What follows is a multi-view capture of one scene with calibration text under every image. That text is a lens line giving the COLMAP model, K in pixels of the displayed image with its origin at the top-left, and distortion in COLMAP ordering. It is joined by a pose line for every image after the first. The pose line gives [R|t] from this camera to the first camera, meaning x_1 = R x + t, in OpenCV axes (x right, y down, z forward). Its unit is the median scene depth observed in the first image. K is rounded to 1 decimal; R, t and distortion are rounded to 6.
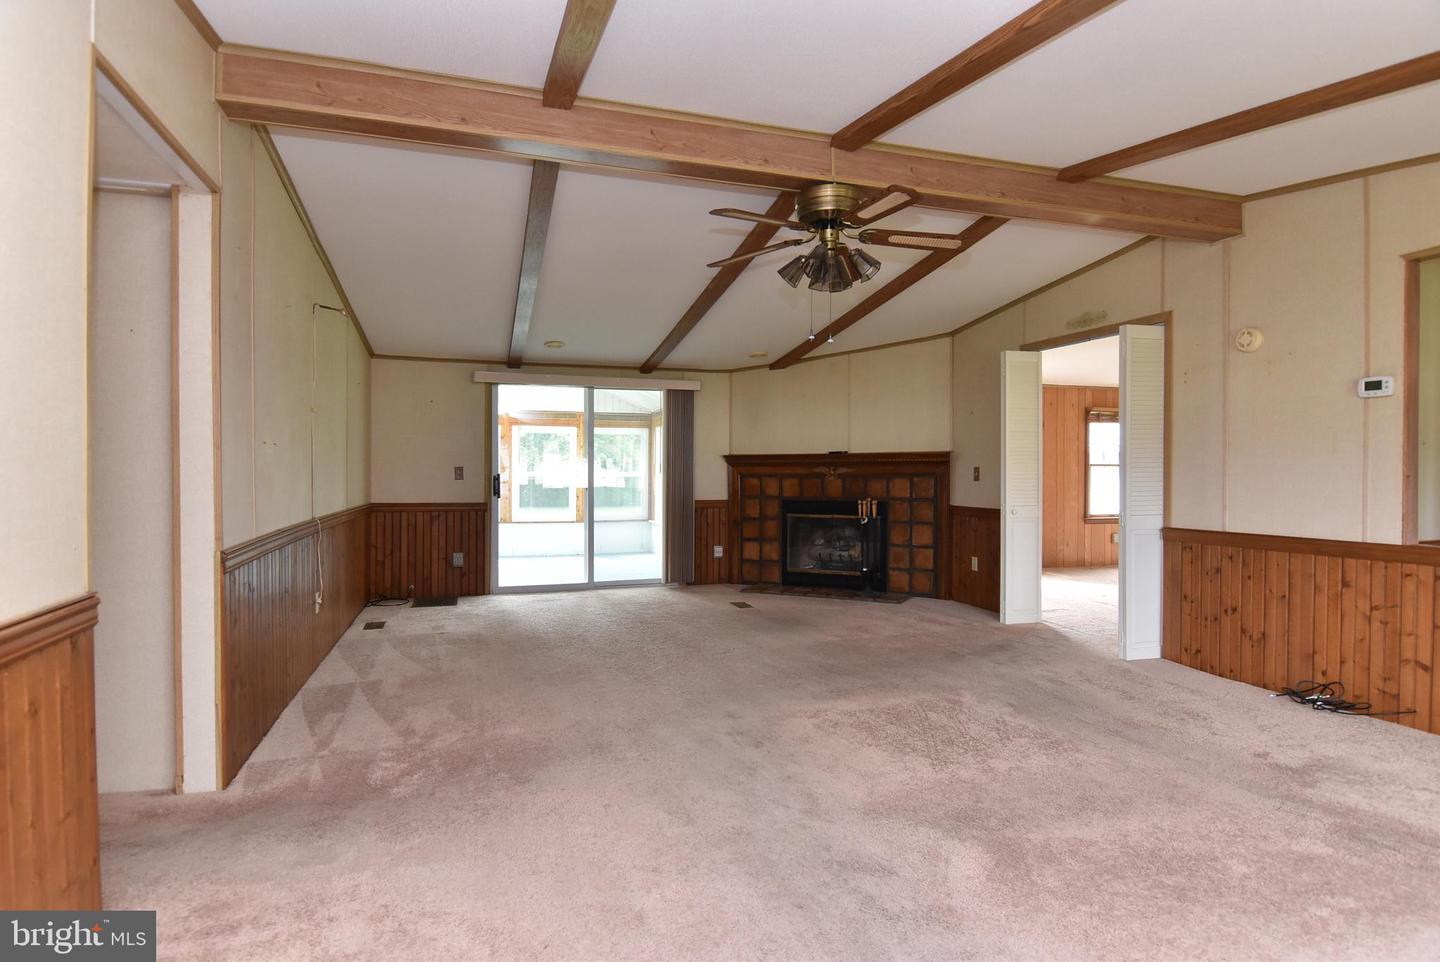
lens RADIAL K [[788.7, 0, 711.7], [0, 788.7, 484.5], [0, 0, 1]] dist [0.005971, -0.005591]
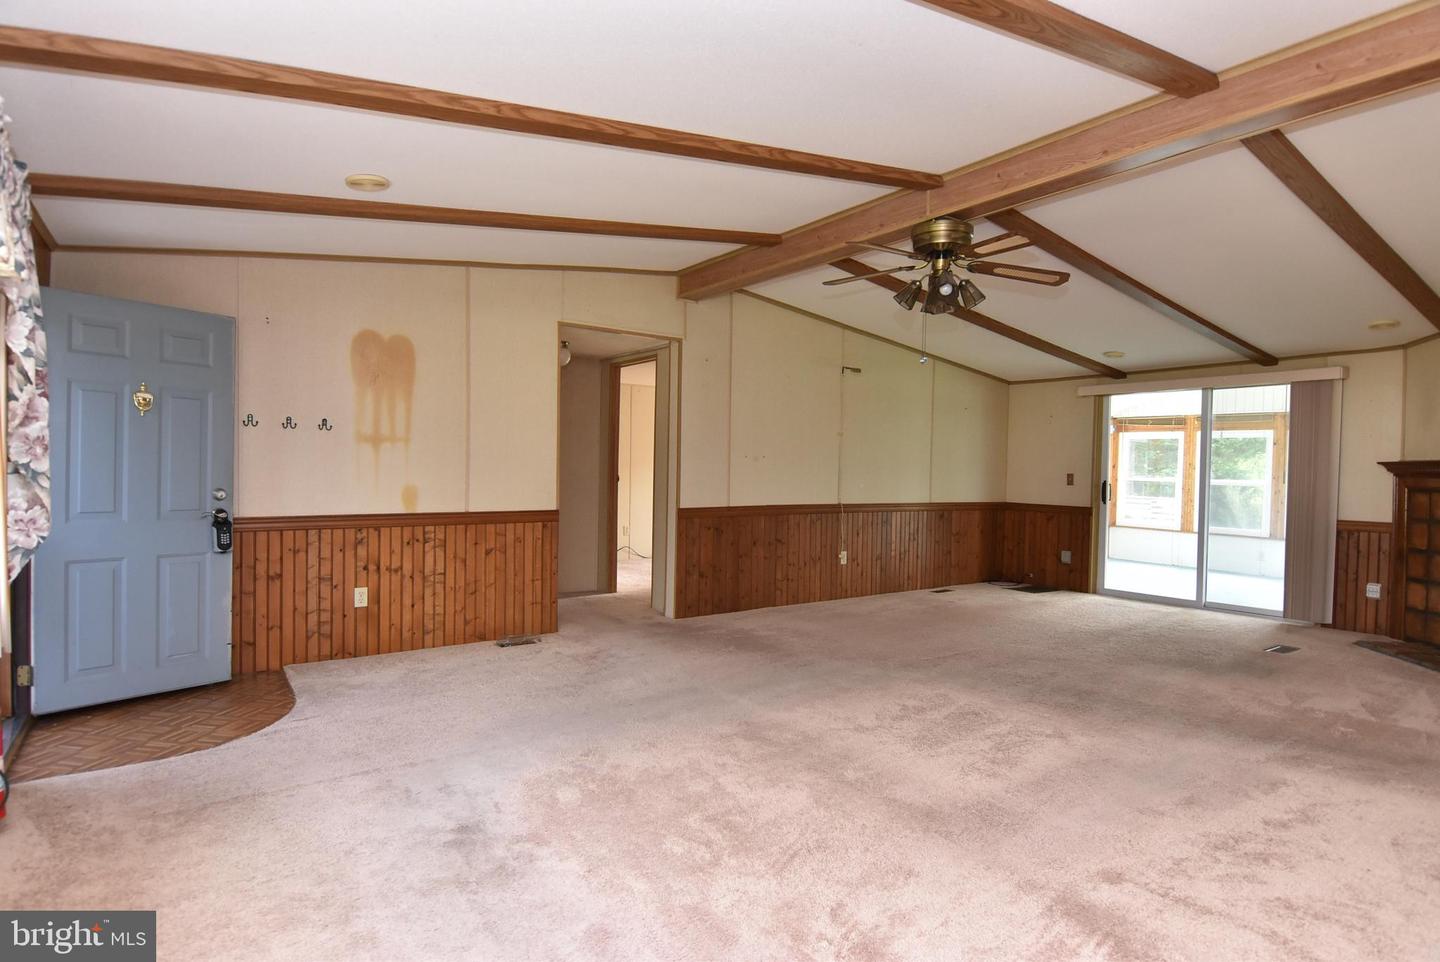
lens RADIAL K [[788.7, 0, 715.9], [0, 788.7, 482.2], [0, 0, 1]] dist [0.005971, -0.005591]
pose [[0.272085, 0.019806, -0.962069, 0.574080], [-0.033106, 0.999389, 0.011212, -0.005475], [0.961704, 0.028800, 0.272574, 0.201942]]
